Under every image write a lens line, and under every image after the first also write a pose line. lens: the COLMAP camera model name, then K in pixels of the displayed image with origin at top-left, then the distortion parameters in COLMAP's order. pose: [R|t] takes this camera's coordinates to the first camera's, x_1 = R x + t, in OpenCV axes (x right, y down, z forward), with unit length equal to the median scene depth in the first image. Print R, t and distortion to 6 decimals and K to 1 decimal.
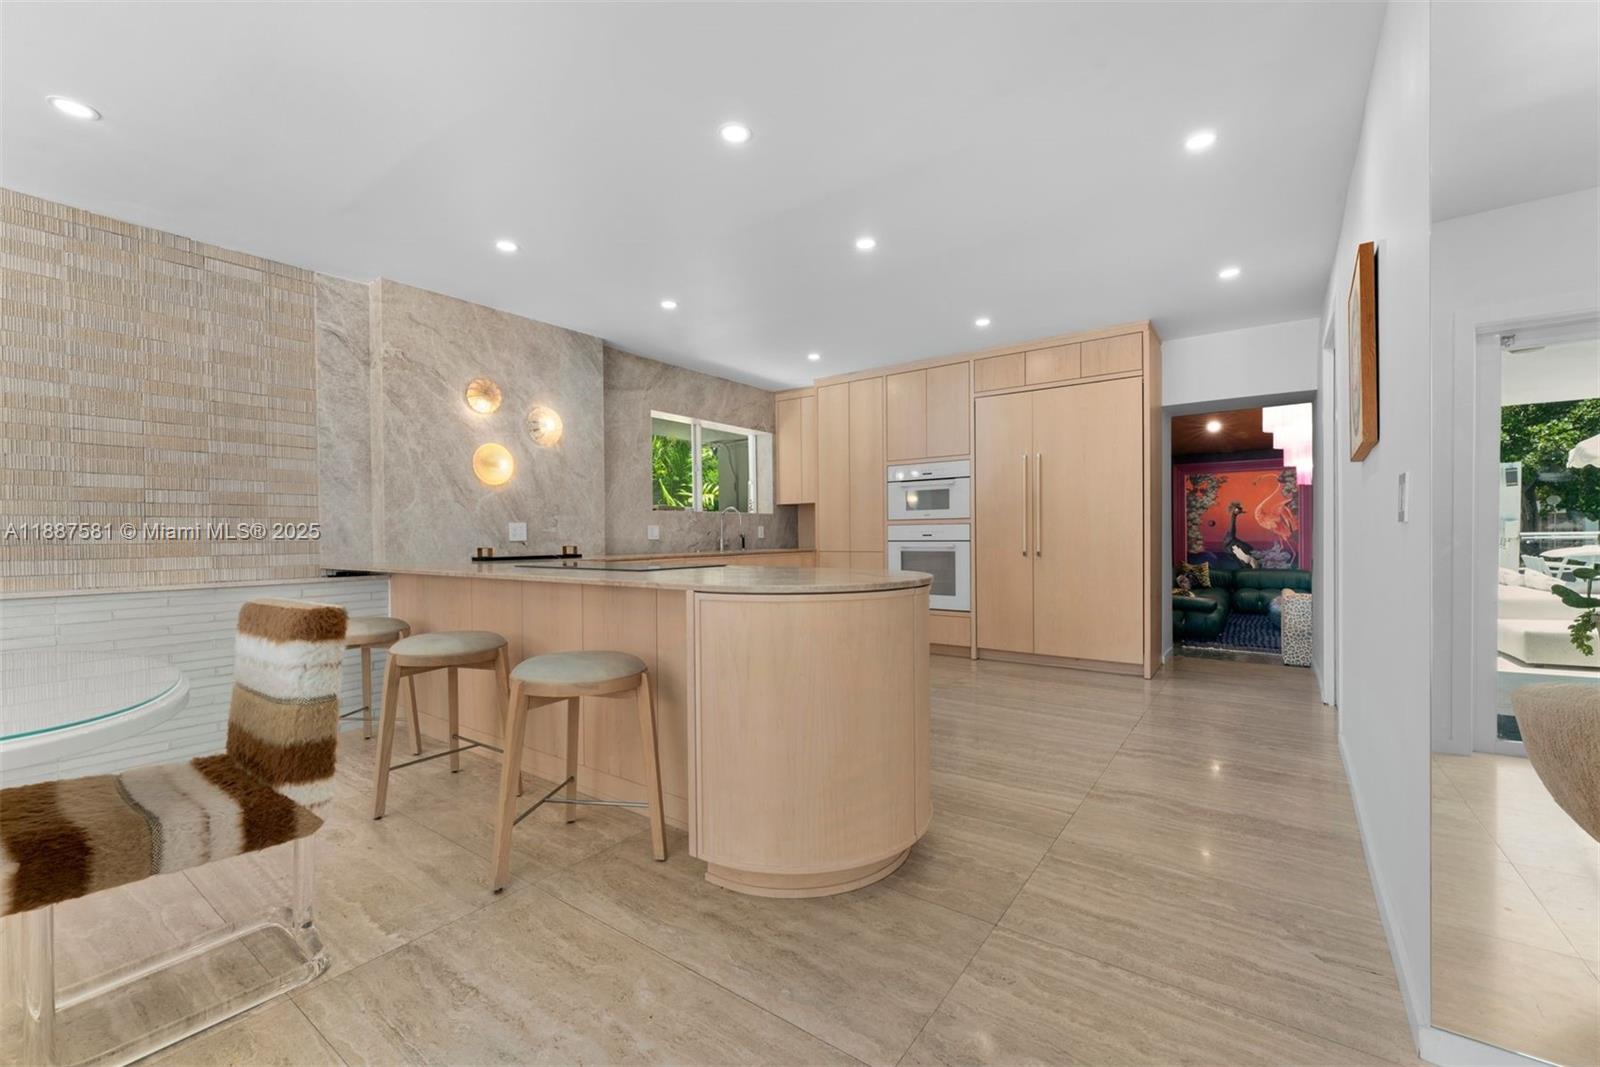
lens RADIAL K [[644.4, 0, 800.0], [0, 644.4, 533.5], [0, 0, 1]] dist [-0.000363, -0.000142]
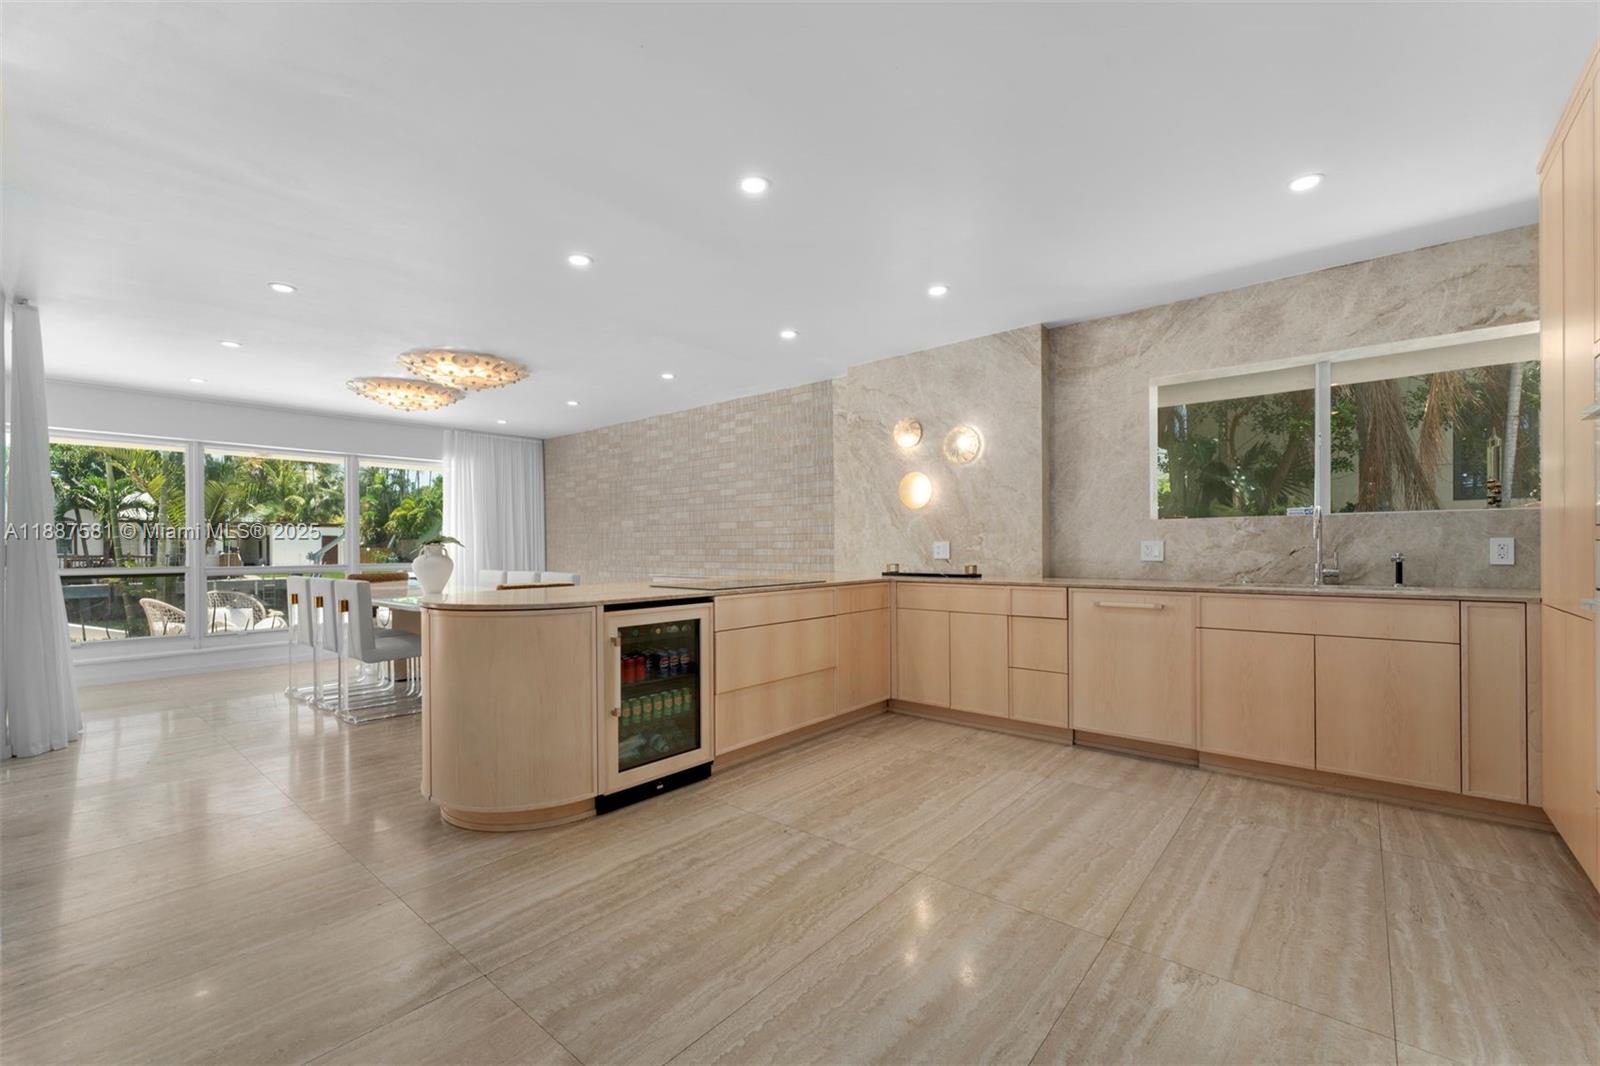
lens RADIAL K [[671.1, 0, 800.0], [0, 671.1, 533.0], [0, 0, 1]] dist [0.000813, 0.000048]
pose [[-0.073958, -0.010980, -0.997201, 0.683221], [0.007320, 0.999906, -0.011553, -0.019794], [0.997234, -0.008154, -0.073871, 0.850681]]
